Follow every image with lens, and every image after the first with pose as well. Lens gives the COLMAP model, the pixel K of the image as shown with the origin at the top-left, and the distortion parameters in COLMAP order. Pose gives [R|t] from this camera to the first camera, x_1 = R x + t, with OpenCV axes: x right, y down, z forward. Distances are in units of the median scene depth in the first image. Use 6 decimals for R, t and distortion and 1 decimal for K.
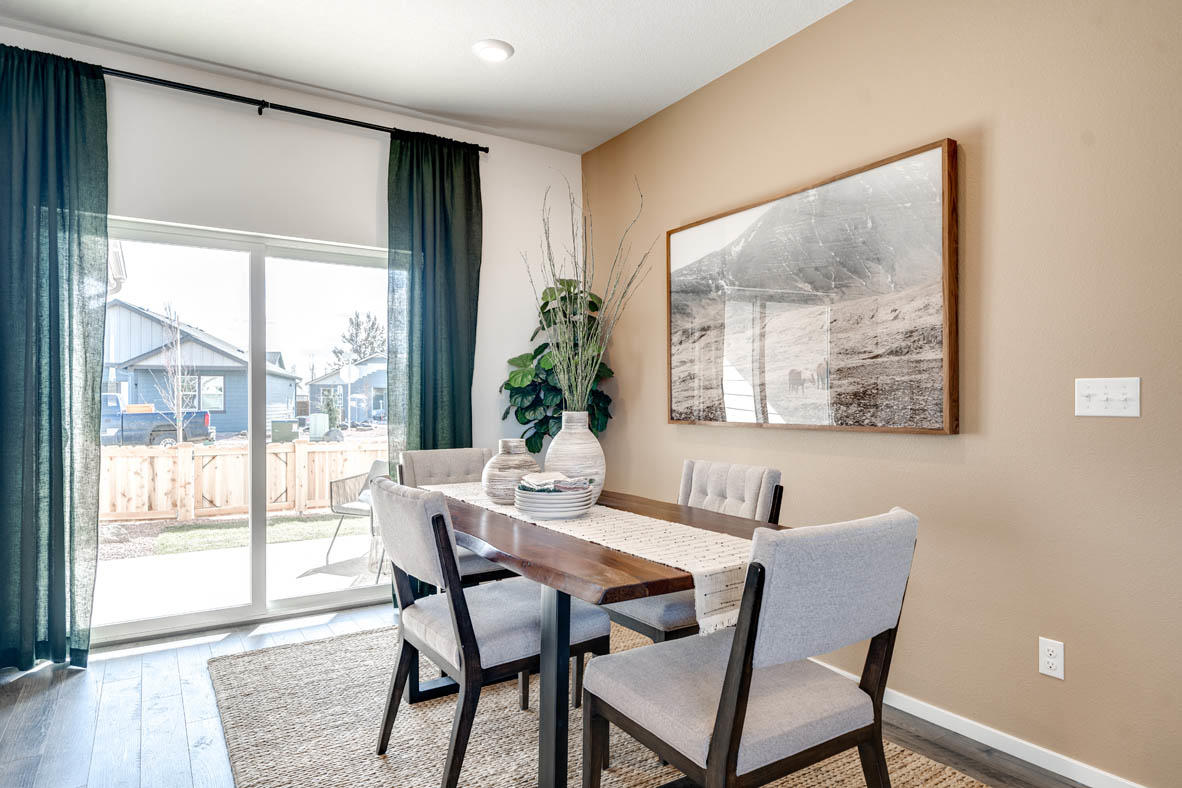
lens RADIAL K [[677.1, 0, 572.0], [0, 677.1, 410.5], [0, 0, 1]] dist [0.004942, 0.002072]
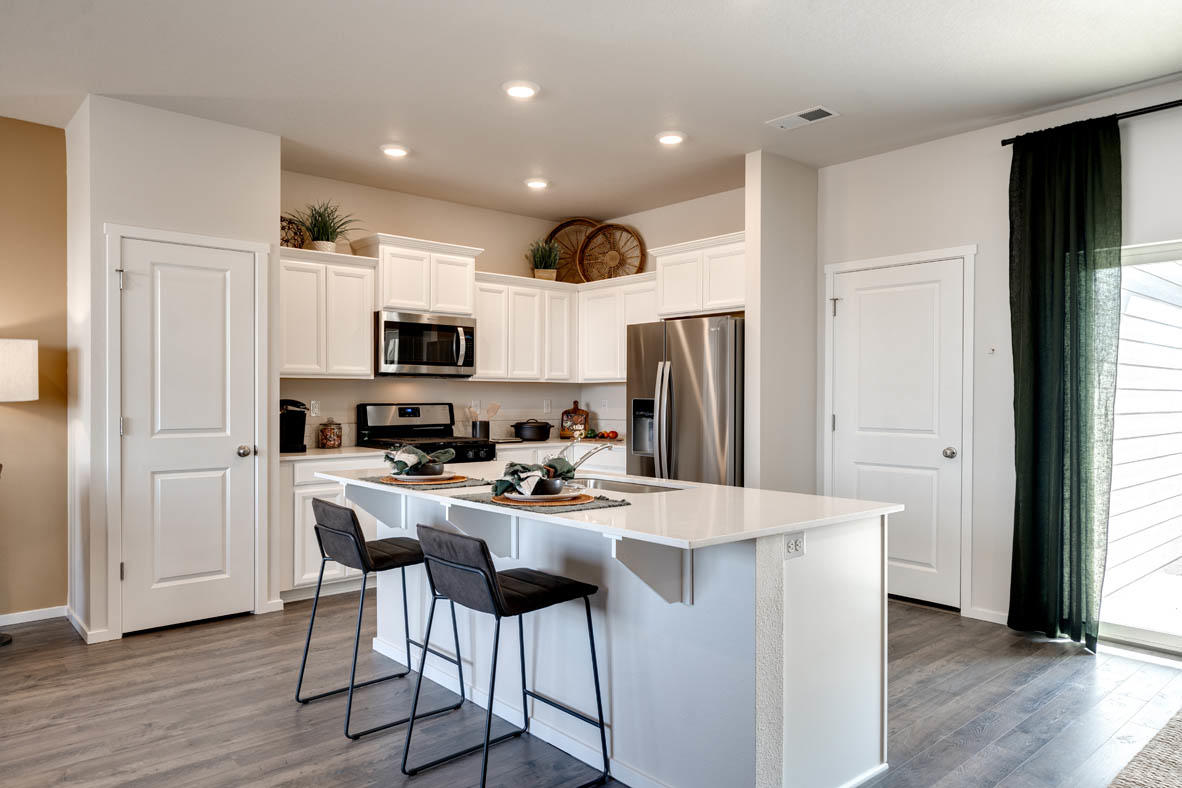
lens RADIAL K [[798.4, 0, 588.2], [0, 798.4, 397.5], [0, 0, 1]] dist [0.000510, 0.000770]
pose [[0.174536, 0.002141, -0.984649, 0.444021], [-0.003562, 0.999992, 0.001543, -0.046849], [0.984644, 0.003238, 0.174542, -0.065478]]
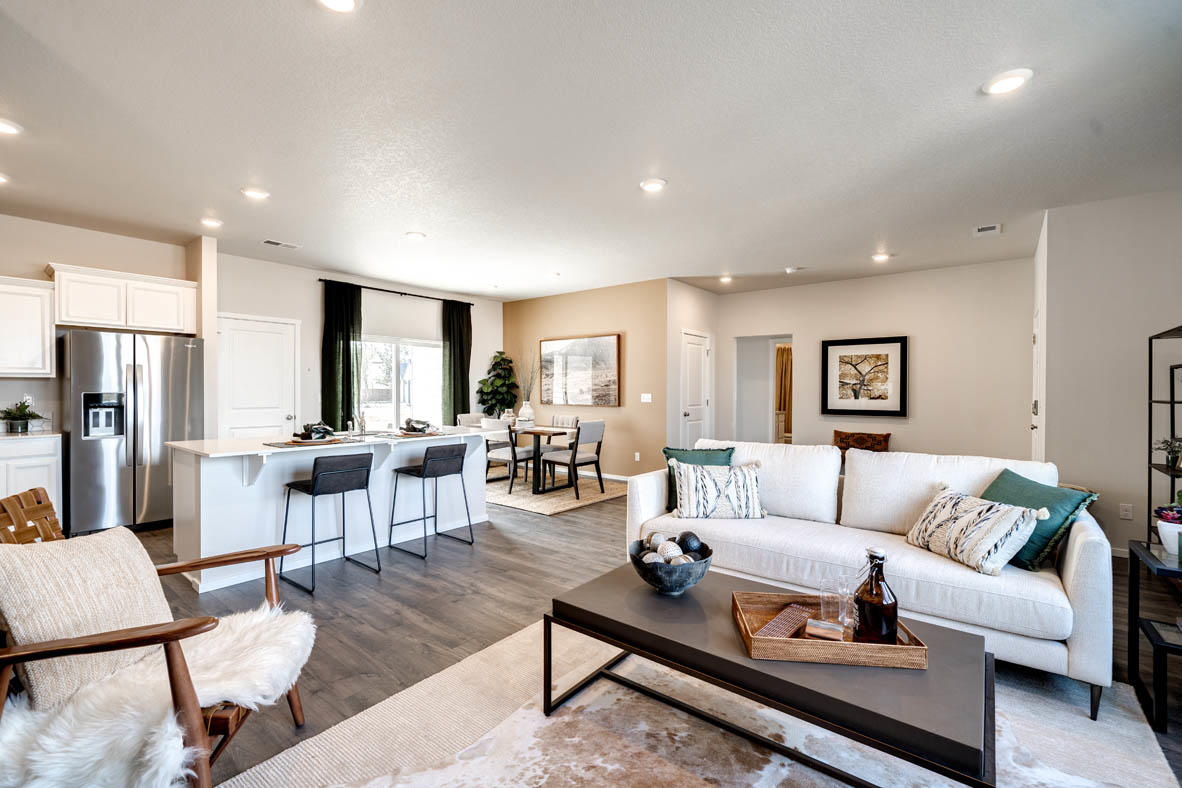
lens RADIAL K [[510.9, 0, 586.0], [0, 510.9, 396.7], [0, 0, 1]] dist [-0.000719, 0.000190]
pose [[0.940302, -0.001670, 0.340337, -0.529130], [0.001671, 0.999999, 0.000290, -0.020626], [-0.340337, 0.000296, 0.940304, -1.441319]]
